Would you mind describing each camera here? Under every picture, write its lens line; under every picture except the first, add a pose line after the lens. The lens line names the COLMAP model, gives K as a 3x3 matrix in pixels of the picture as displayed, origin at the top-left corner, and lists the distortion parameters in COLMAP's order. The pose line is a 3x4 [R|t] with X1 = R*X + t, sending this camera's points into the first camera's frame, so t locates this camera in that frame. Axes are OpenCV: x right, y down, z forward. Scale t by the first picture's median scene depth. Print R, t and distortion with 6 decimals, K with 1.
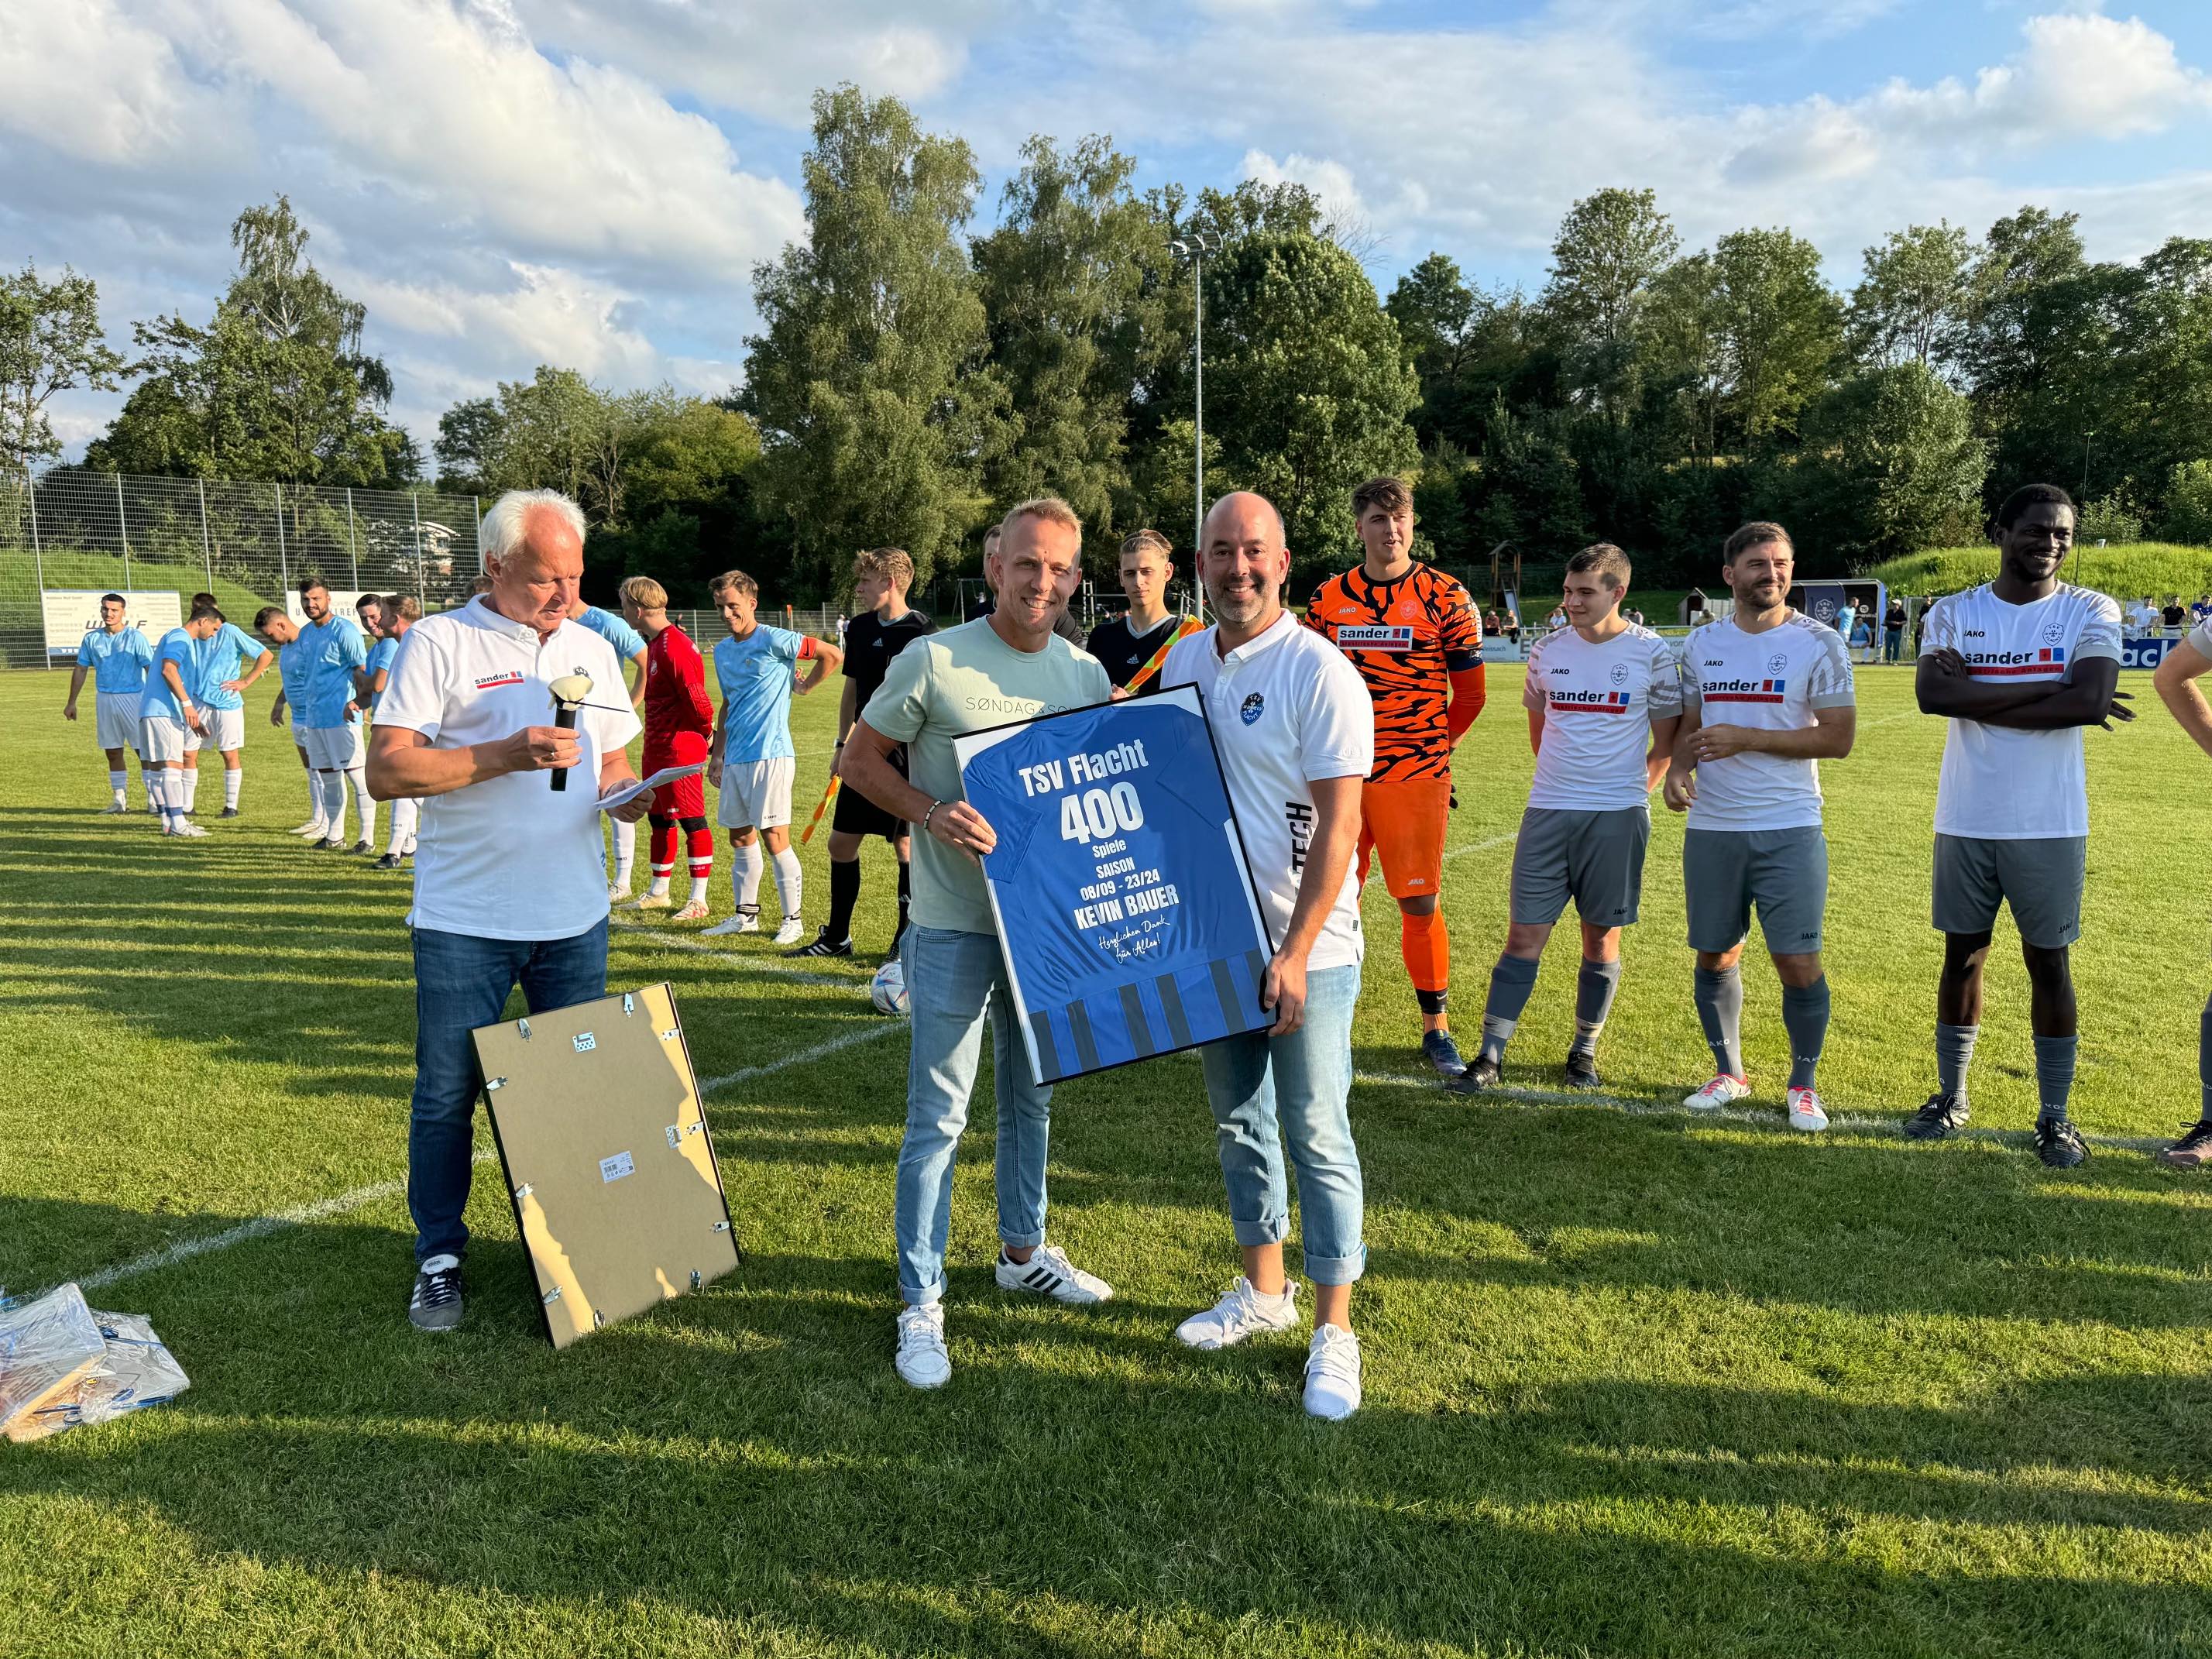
lens RADIAL K [[1623.0, 0, 1103.6], [0, 1623.0, 804.4], [0, 0, 1]] dist [0.013564, -0.014752]
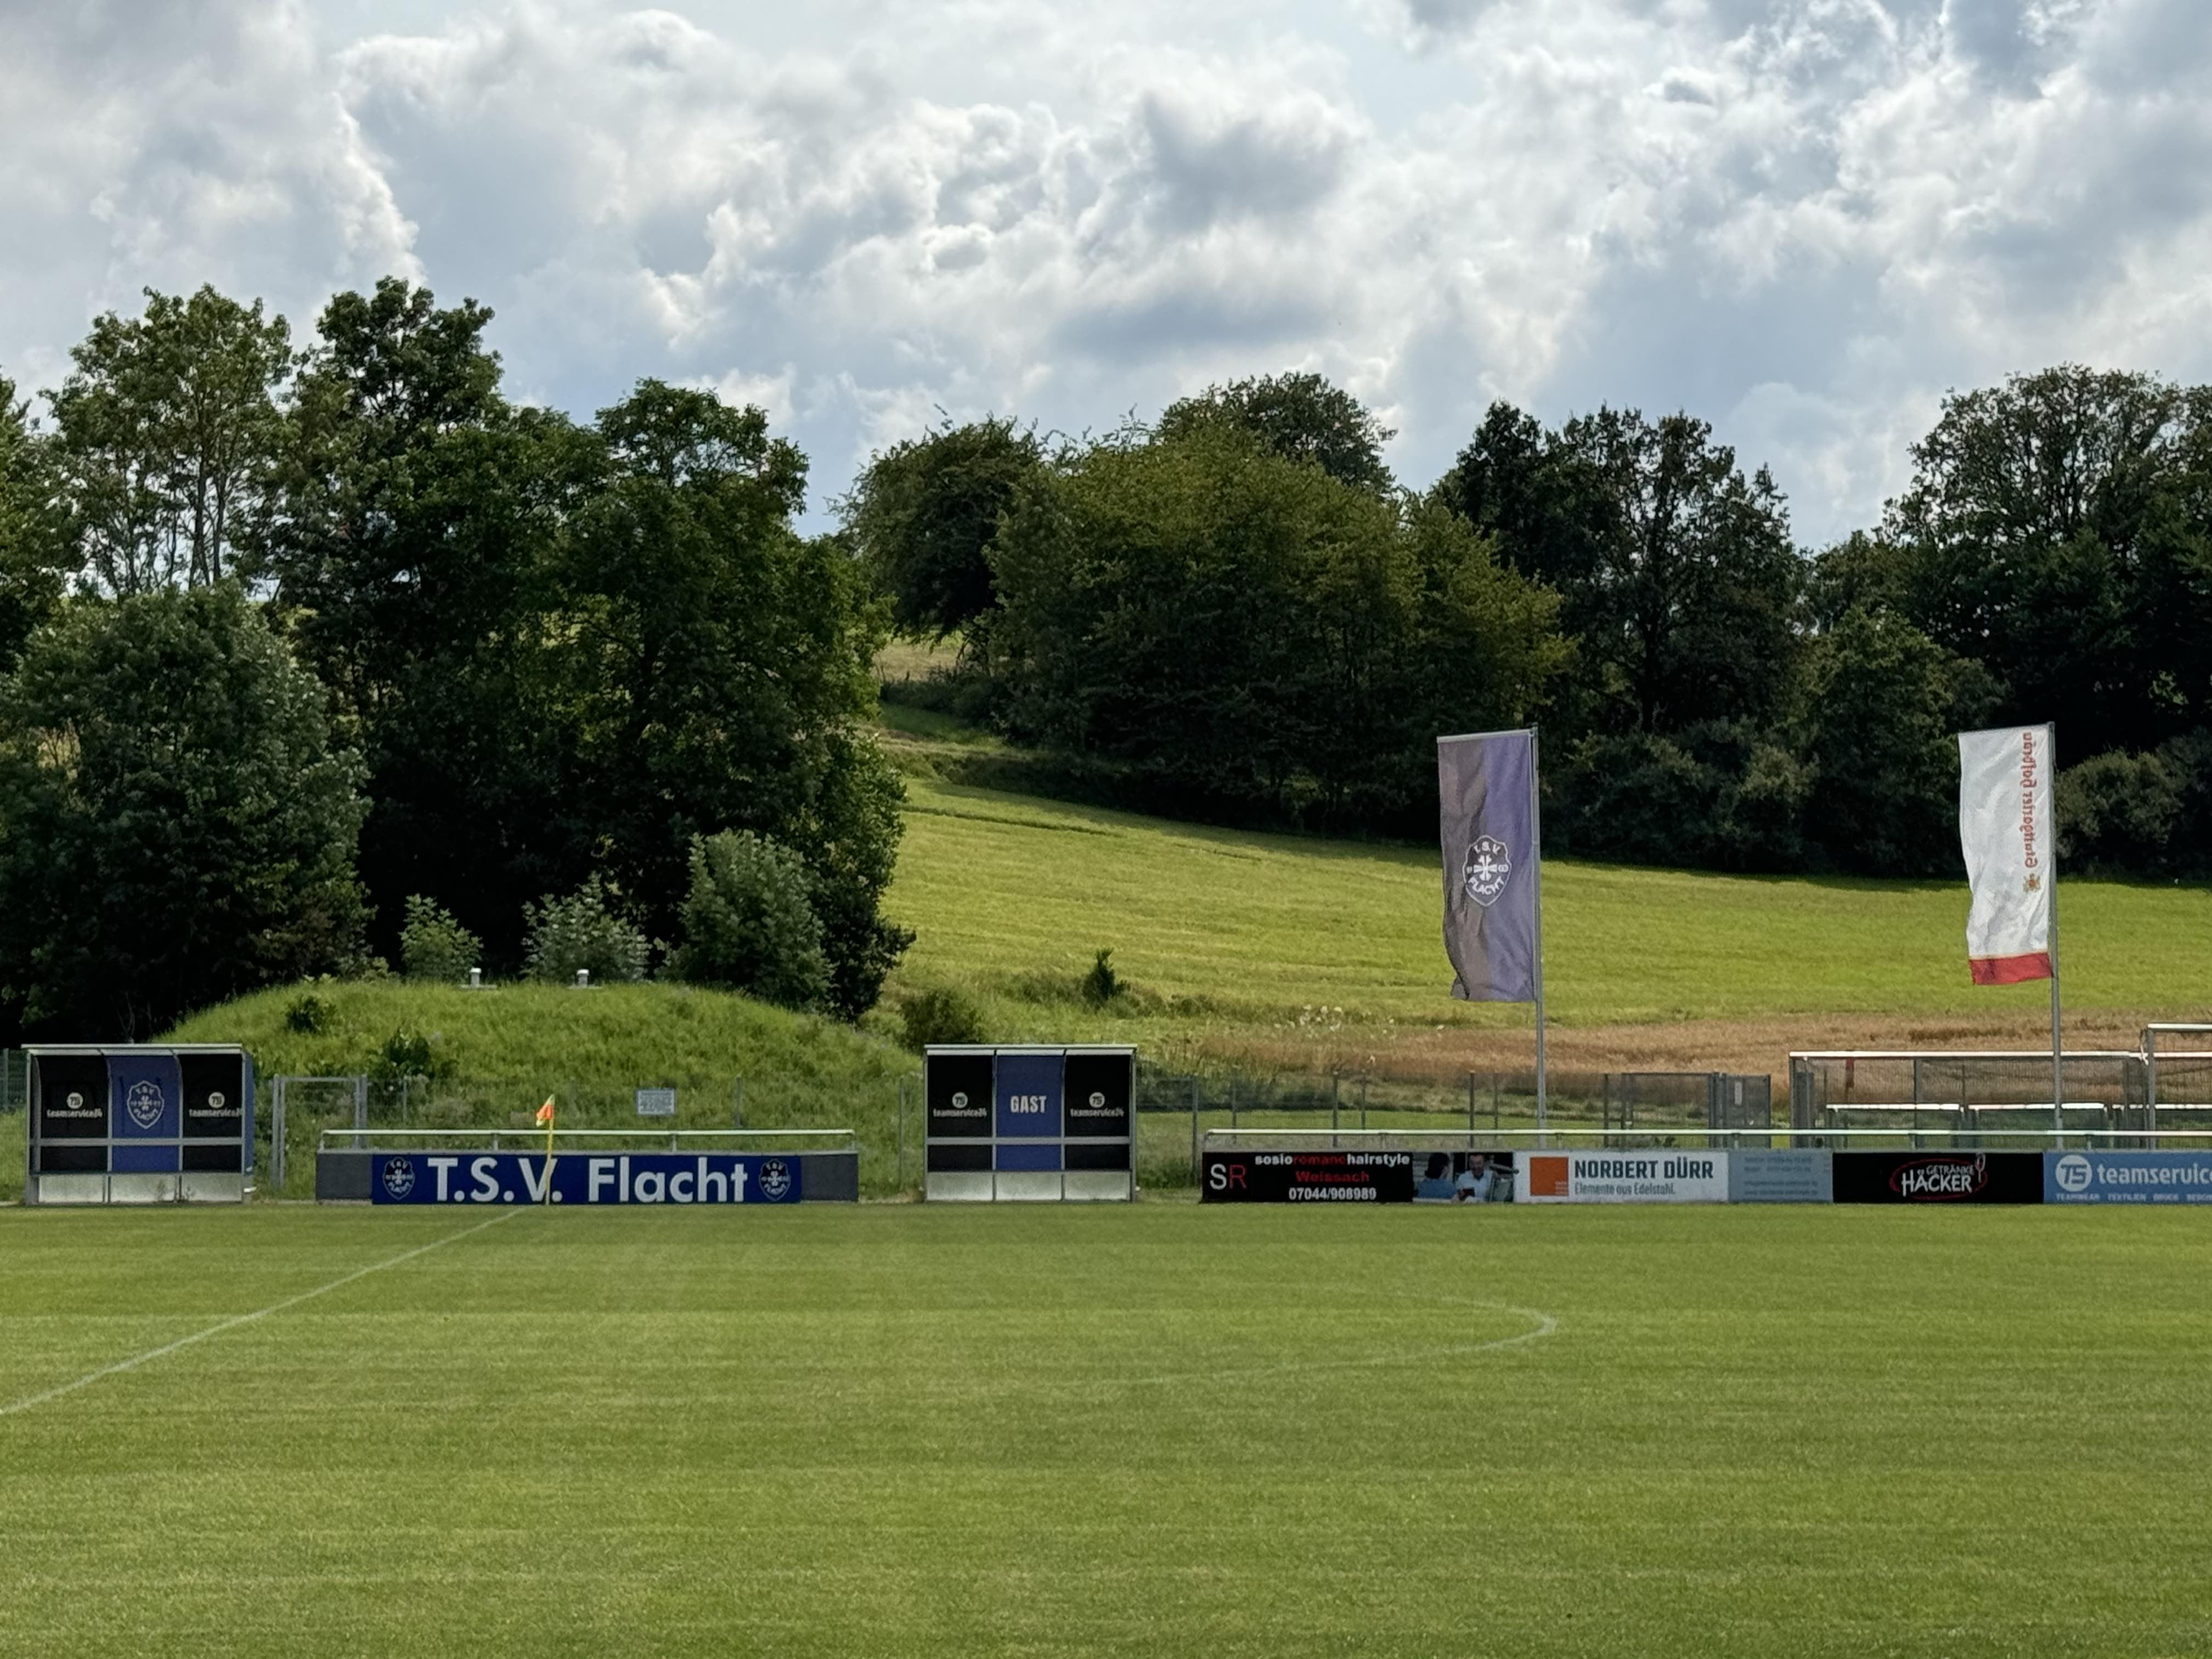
lens RADIAL K [[4777.6, 0, 1106.0], [0, 4777.6, 829.5], [0, 0, 1]] dist [0.026618, -0.087884]
pose [[0.783571, 0.039843, 0.620023, -0.148630], [0.067925, 0.986467, -0.149232, 0.024641], [-0.617578, 0.159048, 0.770260, -0.212007]]
